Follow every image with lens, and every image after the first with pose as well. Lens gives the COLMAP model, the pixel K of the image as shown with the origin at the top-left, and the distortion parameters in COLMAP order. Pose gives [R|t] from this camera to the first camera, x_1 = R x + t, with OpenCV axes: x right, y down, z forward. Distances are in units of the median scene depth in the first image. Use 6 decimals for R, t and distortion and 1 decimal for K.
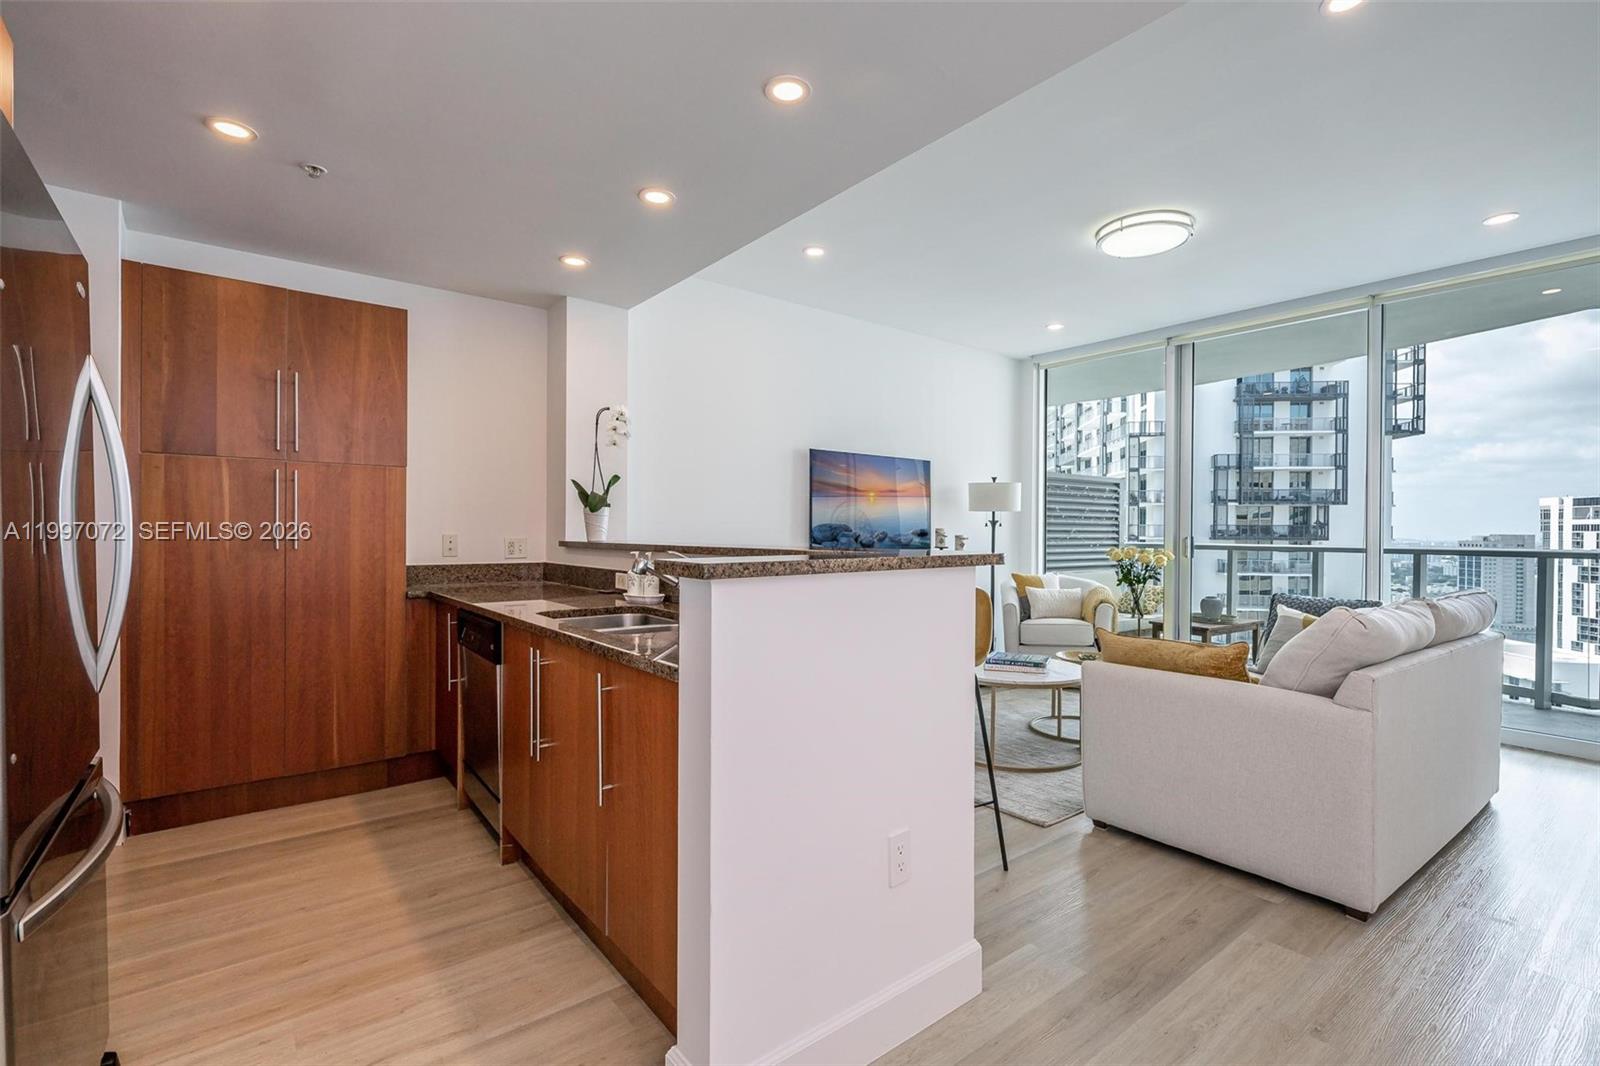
lens RADIAL K [[713.8, 0, 797.6], [0, 713.8, 535.7], [0, 0, 1]] dist [0.000144, 0.001160]
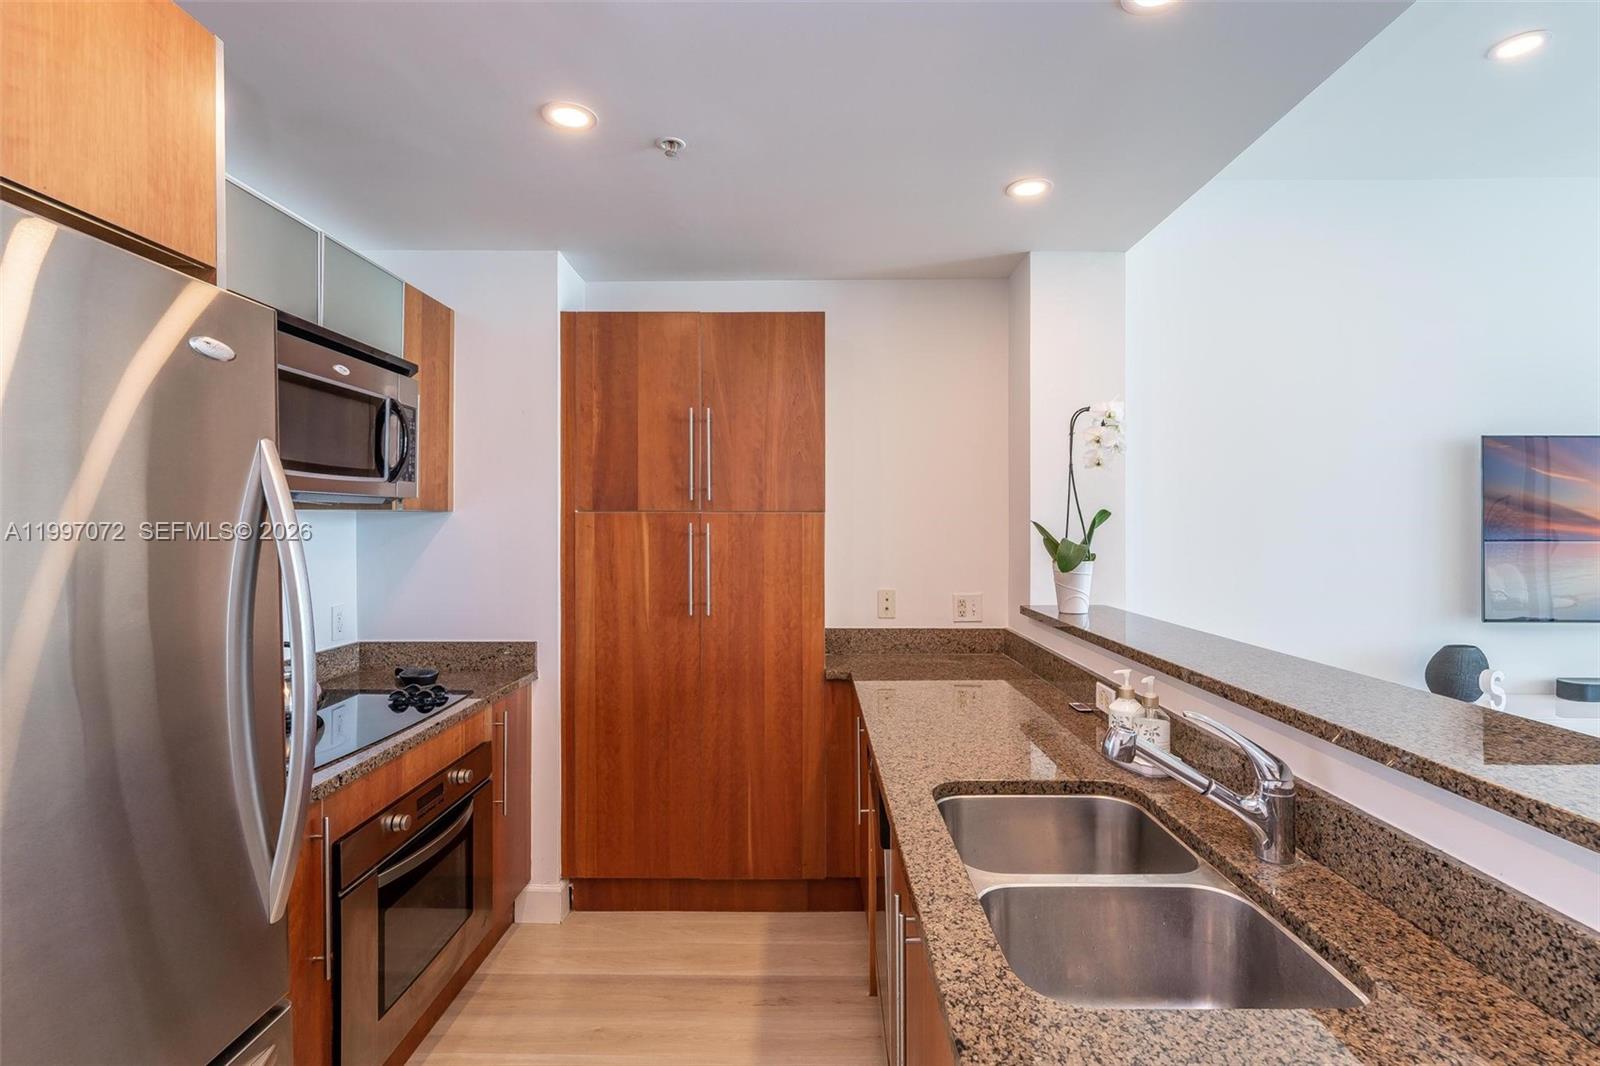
lens RADIAL K [[751.7, 0, 807.6], [0, 751.7, 528.4], [0, 0, 1]] dist [-0.006515, 0.004653]
pose [[0.786861, -0.006459, -0.617096, -0.054000], [0.002727, 0.999972, -0.006988, -0.074162], [0.617124, 0.003816, 0.786857, 0.348442]]
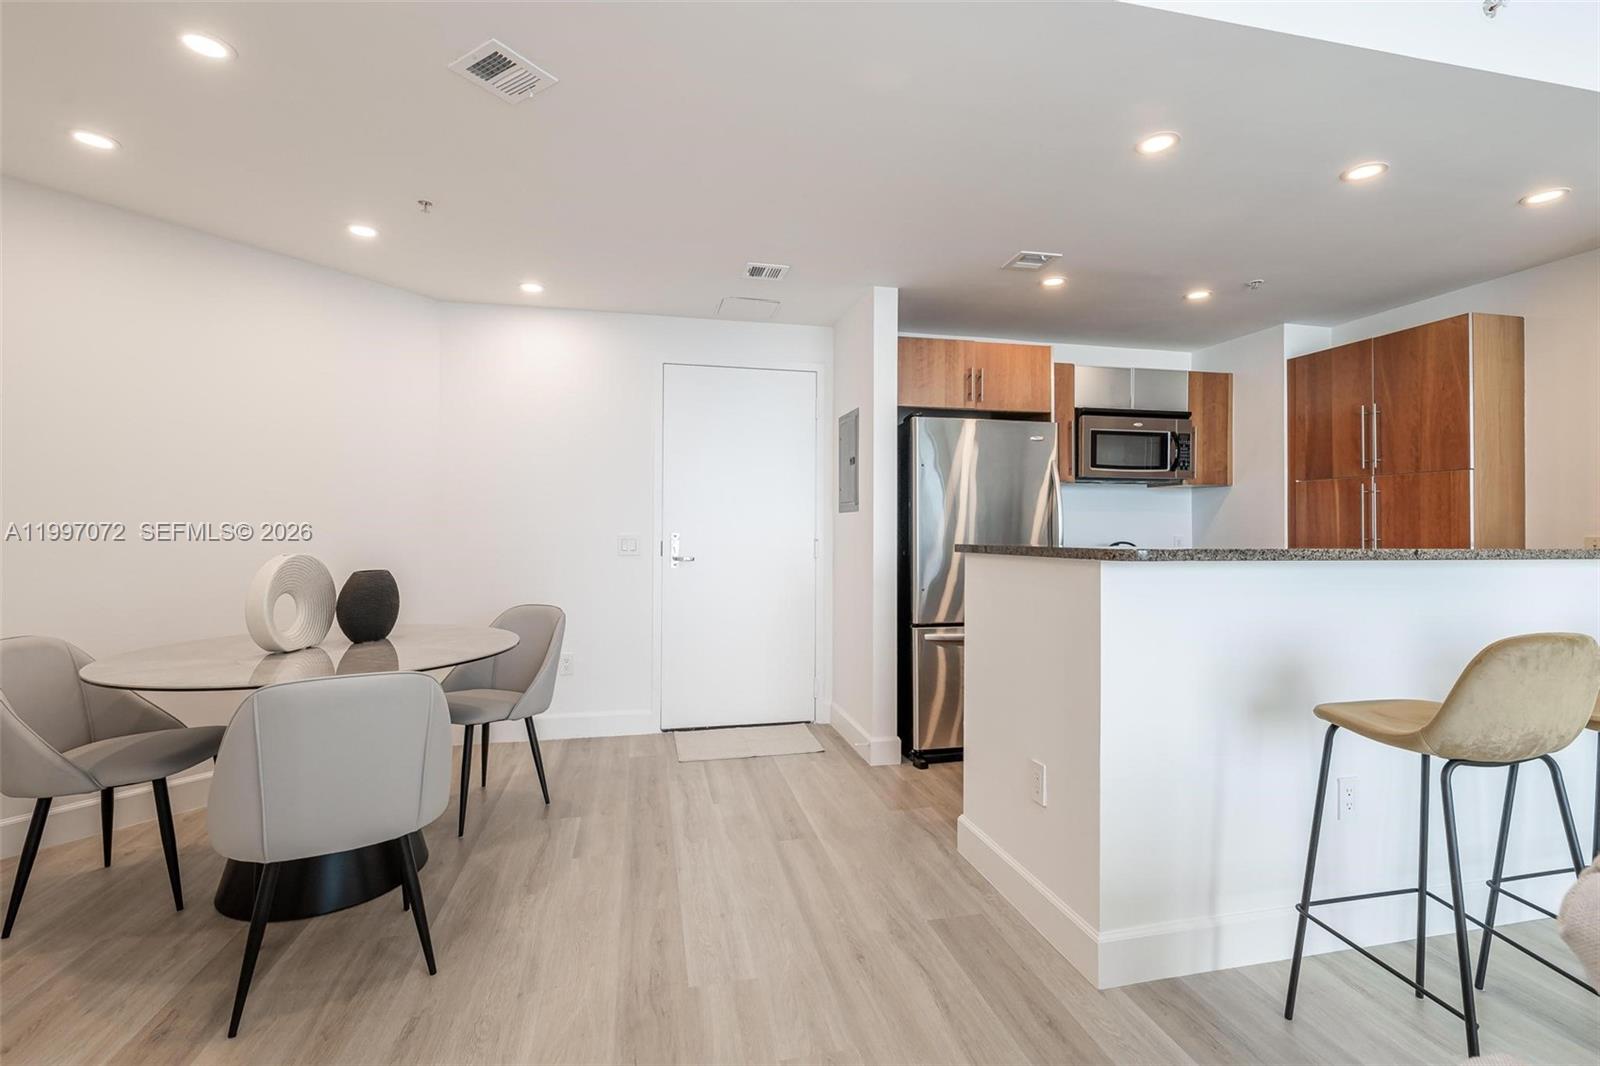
lens RADIAL K [[713.8, 0, 806.2], [0, 713.8, 523.4], [0, 0, 1]] dist [0.000144, 0.001160]
pose [[-0.421705, -0.014899, -0.906611, 0.776449], [-0.012967, 0.999862, -0.010400, 0.003034], [0.906640, 0.007370, -0.421840, 0.597265]]
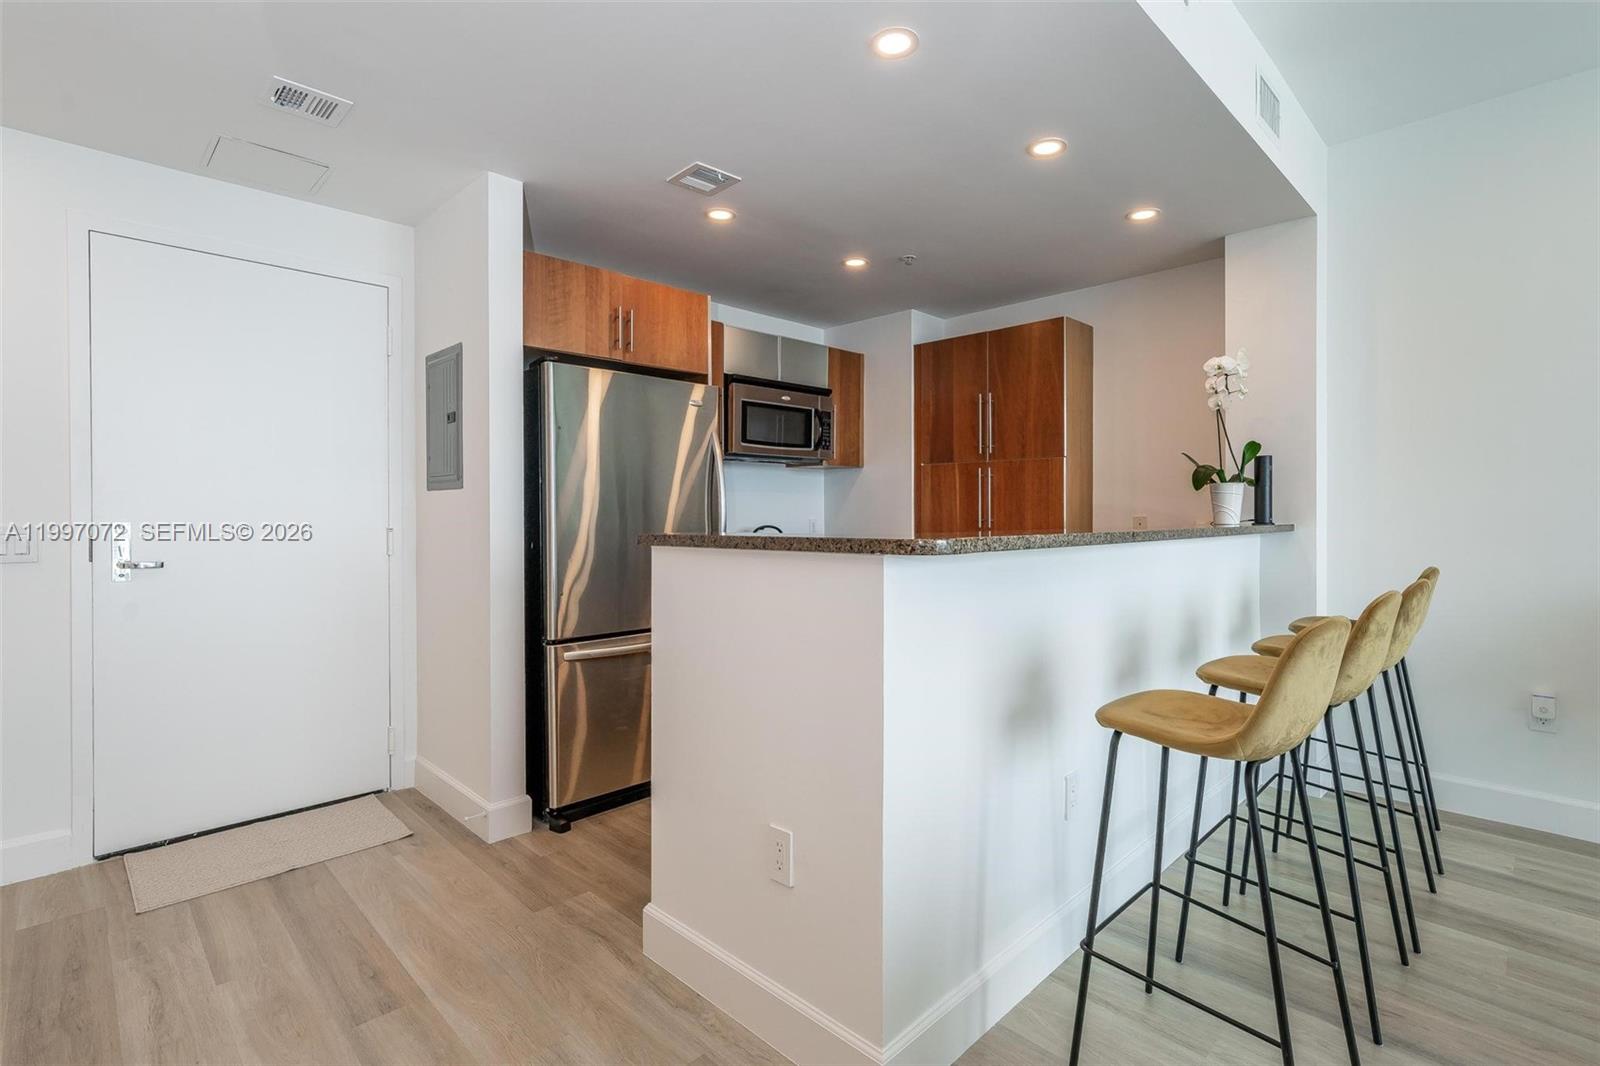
lens RADIAL K [[751.7, 0, 802.6], [0, 751.7, 519.3], [0, 0, 1]] dist [-0.006515, 0.004653]
pose [[0.121868, 0.002622, -0.992543, 0.591066], [-0.004706, 0.999987, 0.002064, 0.001893], [0.992535, 0.004419, 0.121879, 0.463901]]
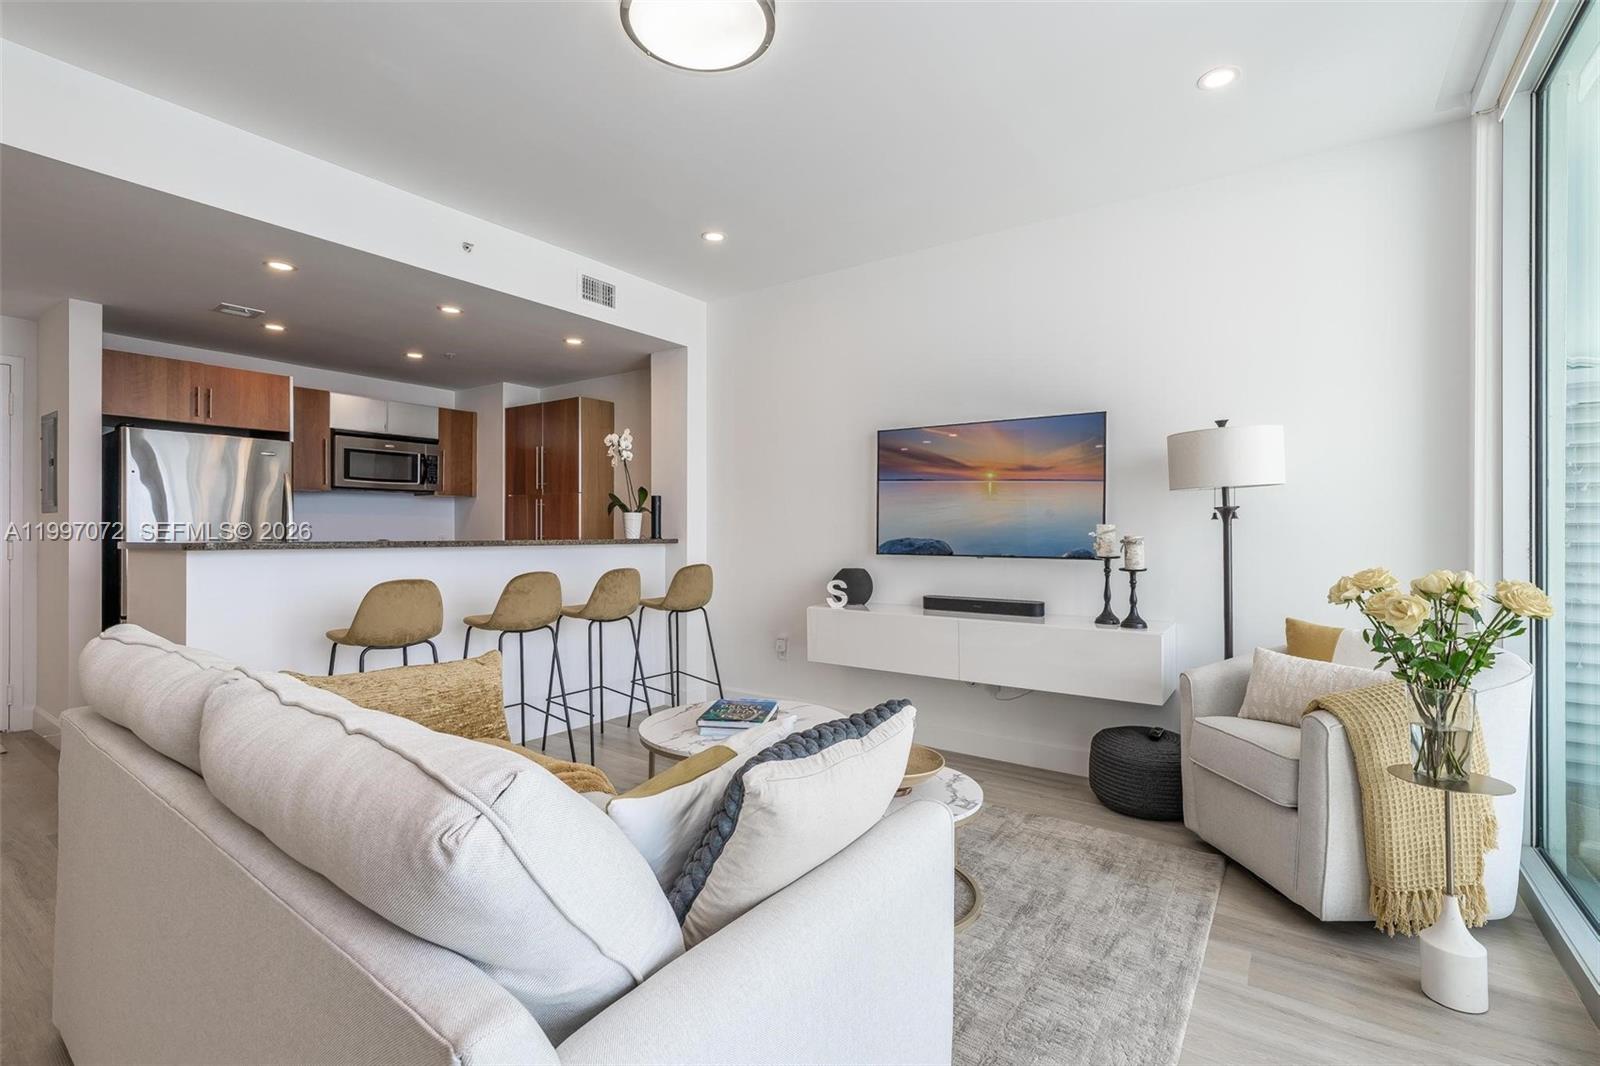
lens RADIAL K [[713.8, 0, 796.0], [0, 713.8, 528.2], [0, 0, 1]] dist [0.000144, 0.001160]
pose [[0.290703, -0.008518, -0.956775, 1.204538], [-0.007789, 0.999906, -0.011268, 0.000750], [0.956782, 0.010728, 0.290609, 1.035479]]
